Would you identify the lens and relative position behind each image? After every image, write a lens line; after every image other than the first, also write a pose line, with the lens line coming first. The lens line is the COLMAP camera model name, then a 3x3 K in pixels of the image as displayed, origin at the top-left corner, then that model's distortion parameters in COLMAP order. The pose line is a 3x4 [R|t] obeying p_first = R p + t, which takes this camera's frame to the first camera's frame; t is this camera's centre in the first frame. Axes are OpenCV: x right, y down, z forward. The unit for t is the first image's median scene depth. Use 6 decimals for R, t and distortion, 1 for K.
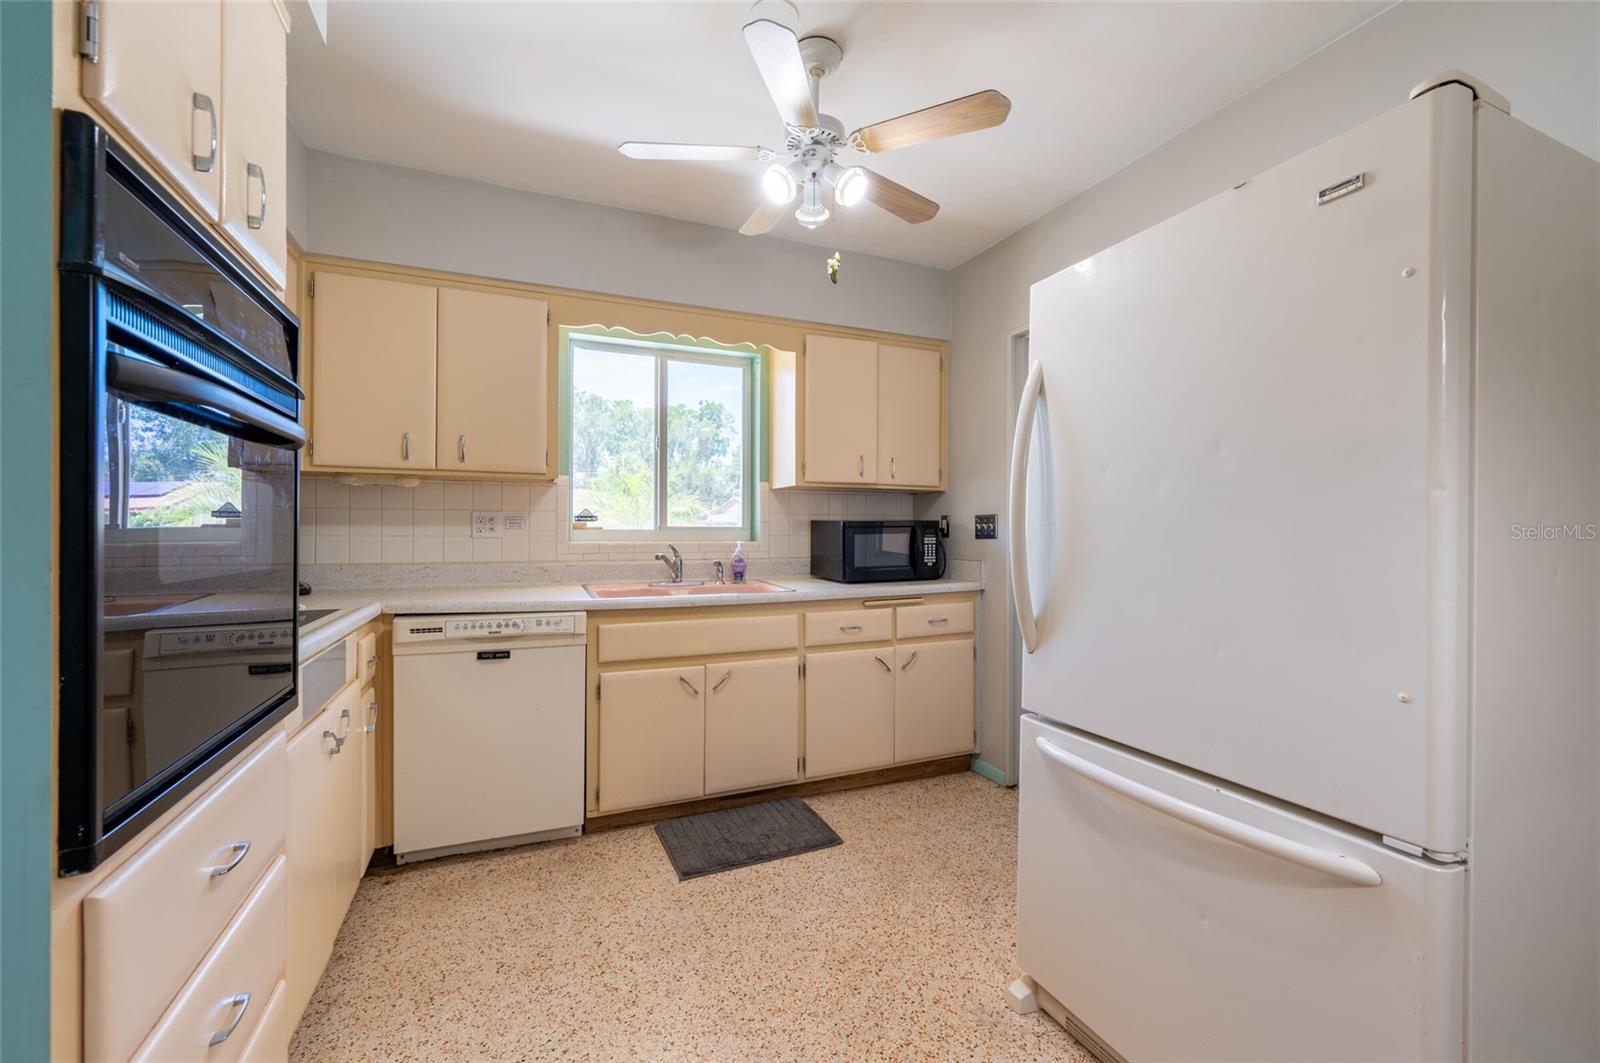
lens RADIAL K [[672.7, 0, 797.3], [0, 672.7, 530.1], [0, 0, 1]] dist [-0.001127, -0.000135]
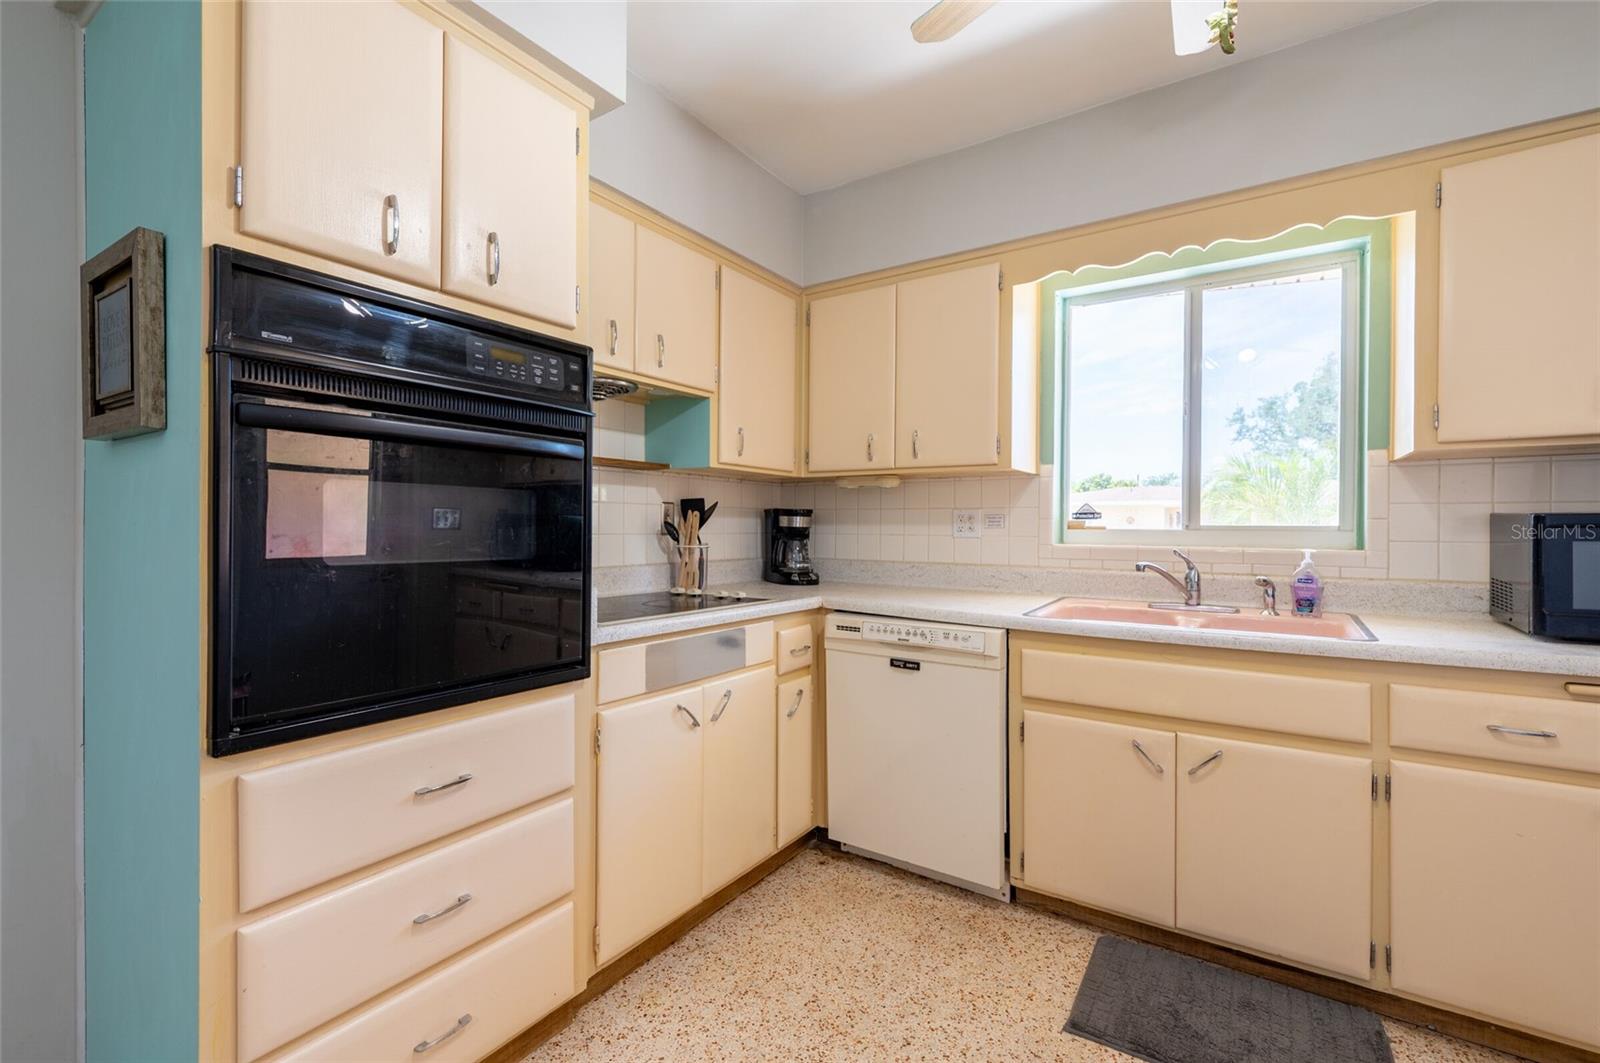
lens RADIAL K [[689.5, 0, 791.2], [0, 689.5, 530.2], [0, 0, 1]] dist [-0.000513, -0.000546]
pose [[0.548093, 0.003835, -0.836409, 0.224208], [-0.004605, 0.999988, 0.001567, 0.000724], [0.836405, 0.002993, 0.548104, 0.306082]]
